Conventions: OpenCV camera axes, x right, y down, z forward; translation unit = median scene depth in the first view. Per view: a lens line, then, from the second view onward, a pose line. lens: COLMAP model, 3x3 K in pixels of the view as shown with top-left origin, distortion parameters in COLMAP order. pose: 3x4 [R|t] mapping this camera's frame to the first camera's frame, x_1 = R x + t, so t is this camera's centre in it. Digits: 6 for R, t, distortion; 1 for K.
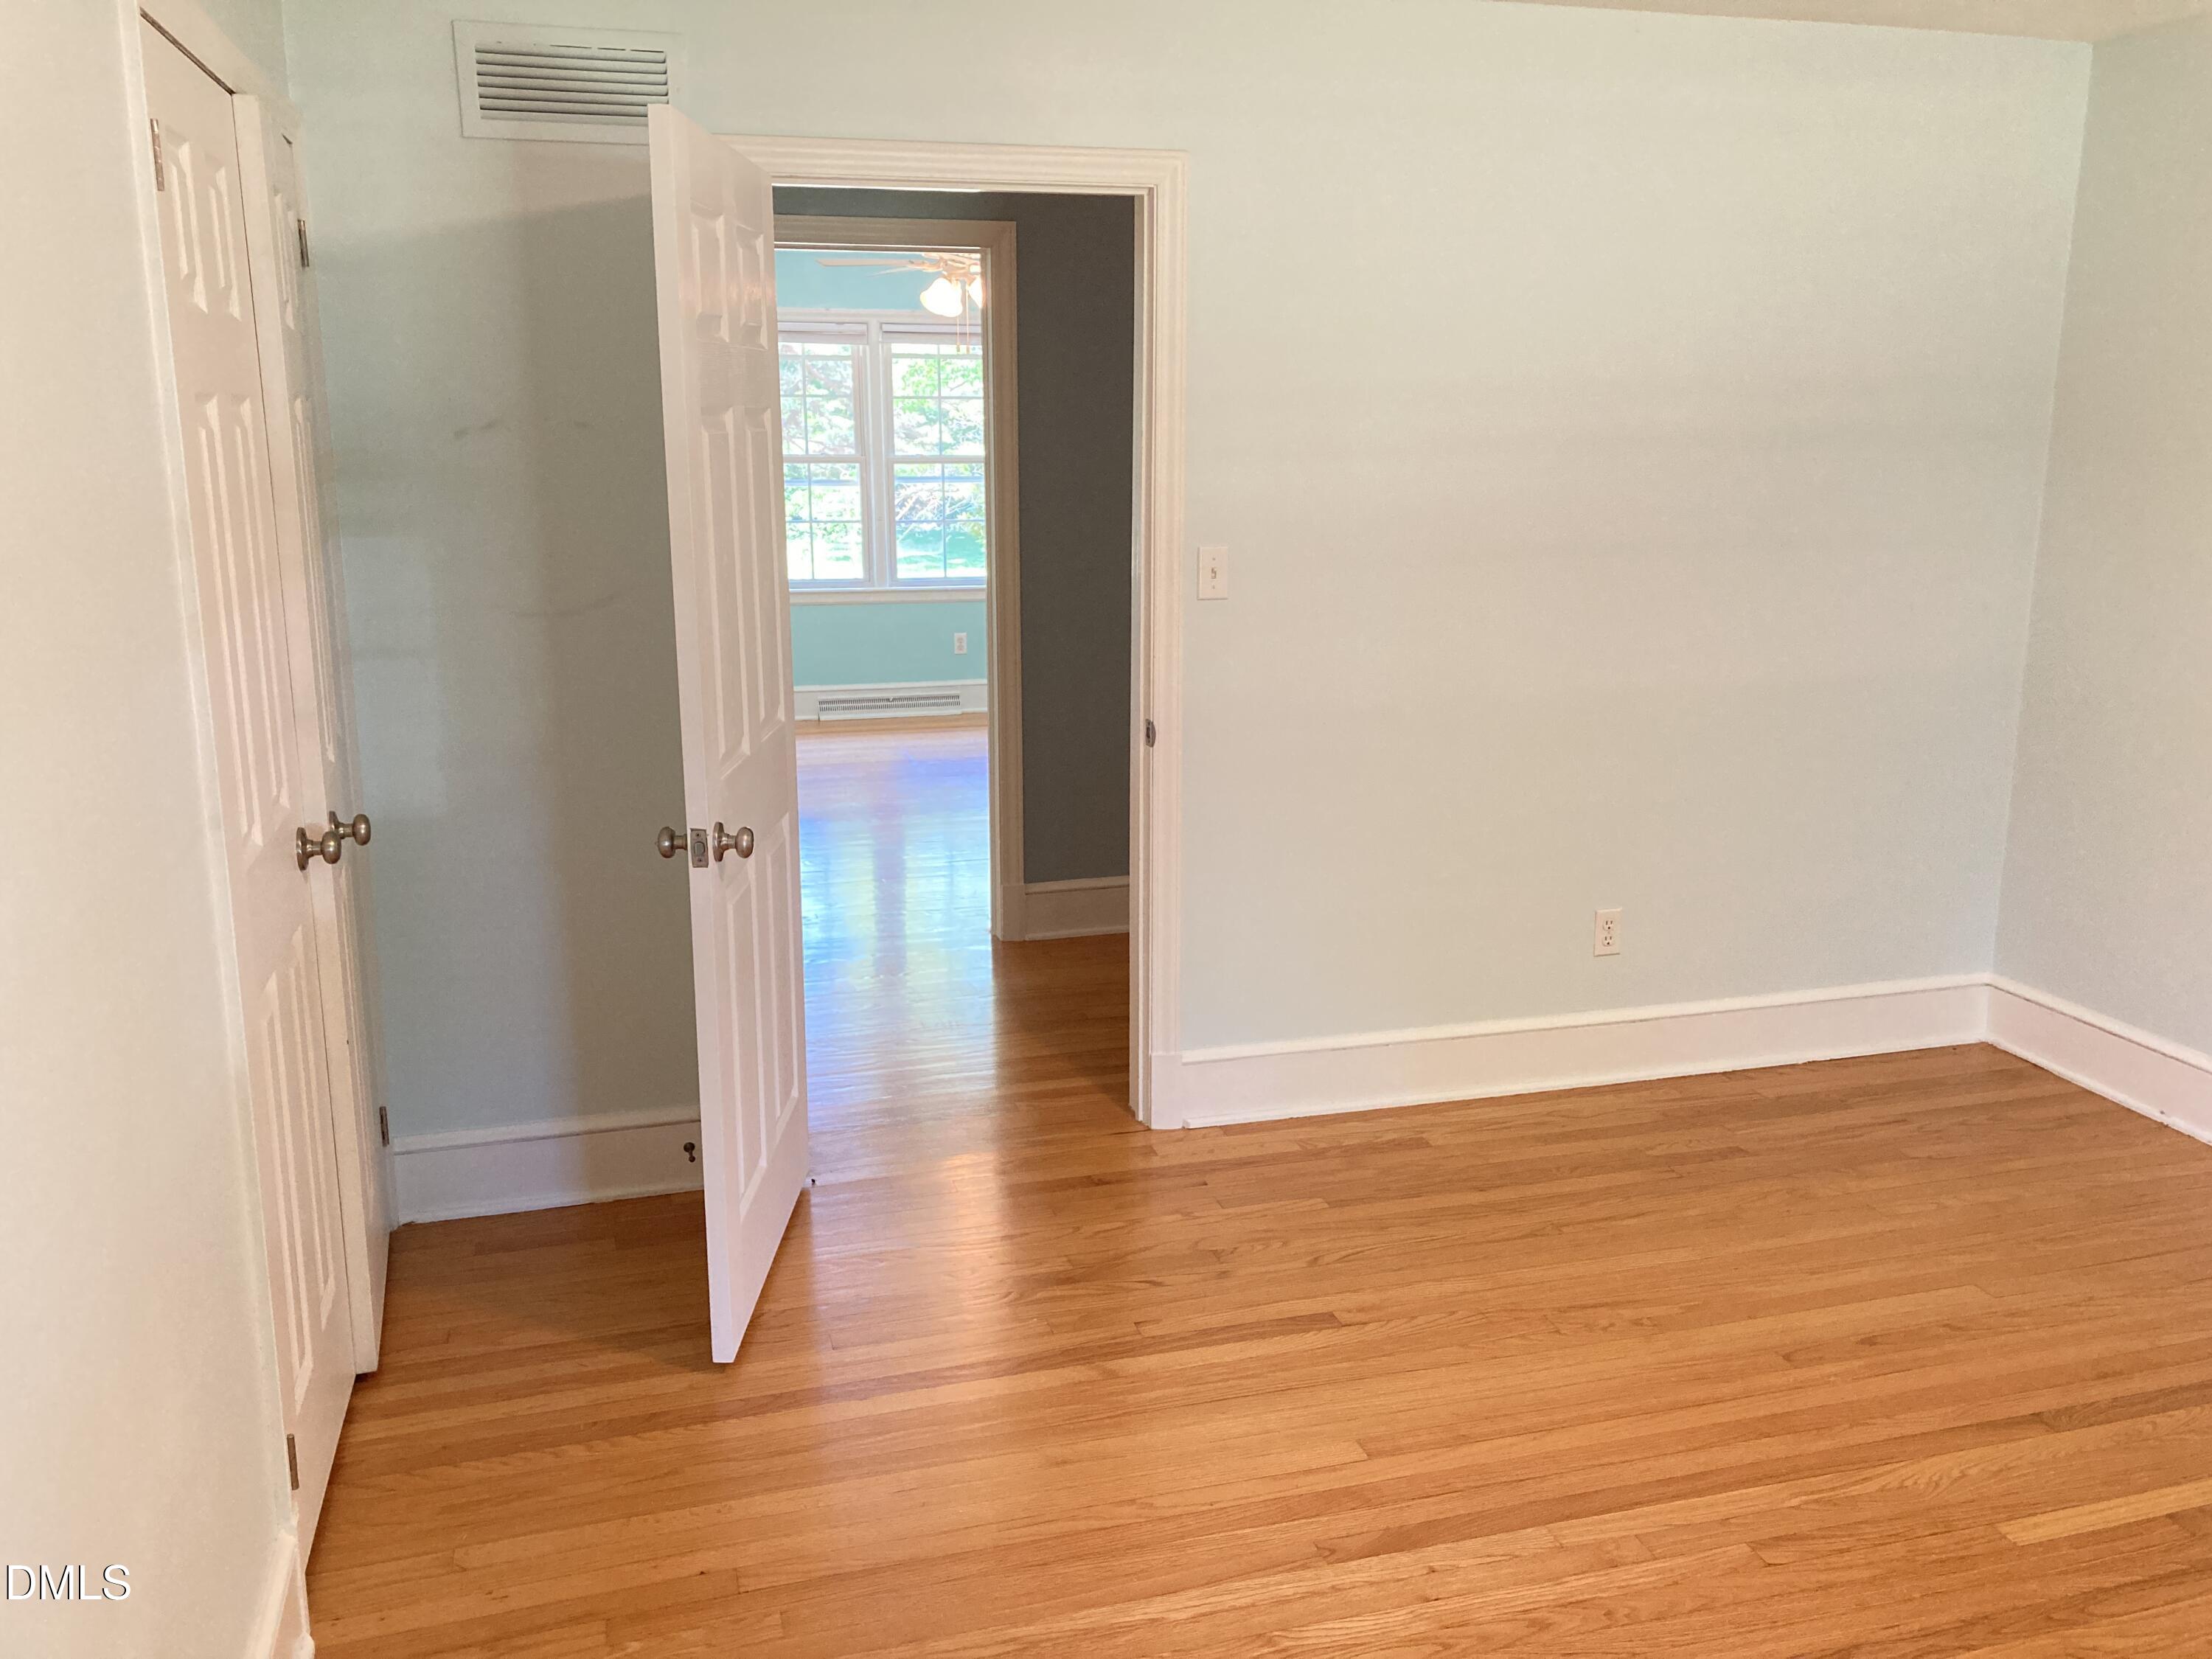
lens RADIAL K [[1851.7, 0, 1106.5], [0, 1851.7, 783.3], [0, 0, 1]] dist [0.034826, -0.002299]
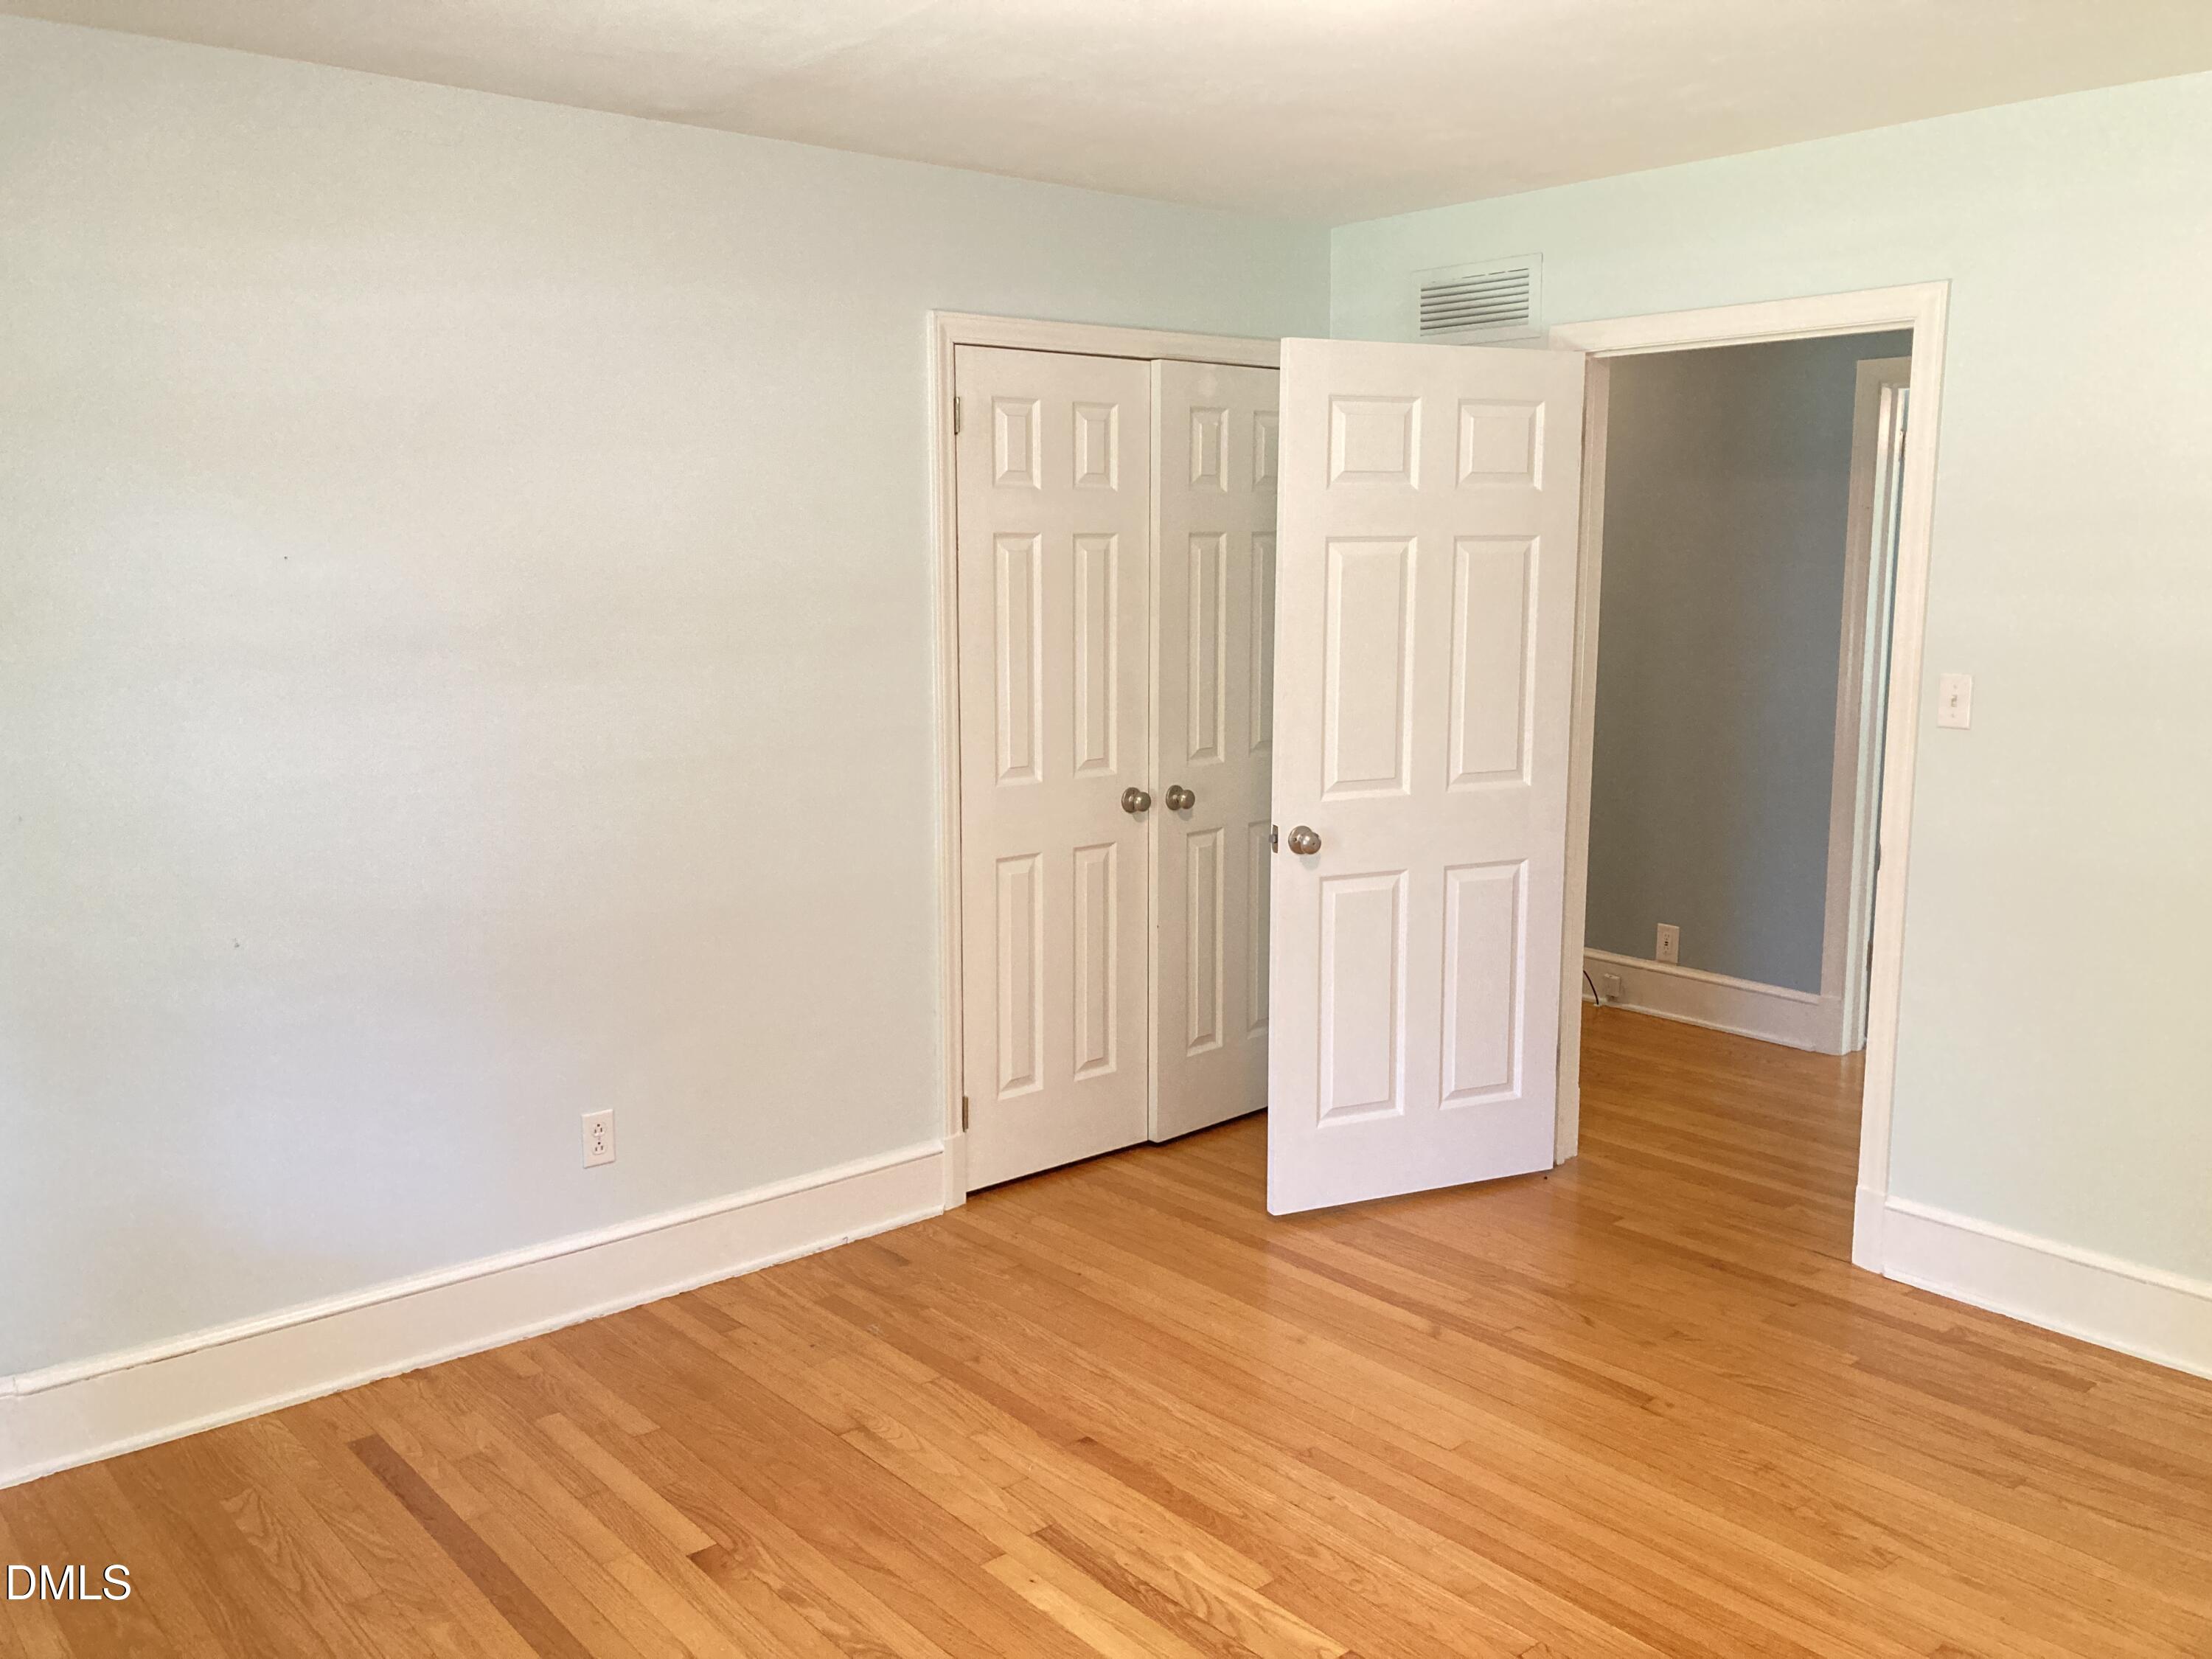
lens RADIAL K [[1814.4, 0, 1084.6], [0, 1814.4, 816.0], [0, 0, 1]] dist [0.009595, -0.004601]
pose [[0.406667, 0.138224, -0.903059, 0.859776], [-0.183790, 0.980656, 0.067336, -0.044332], [0.894898, 0.138590, 0.424205, 0.236436]]
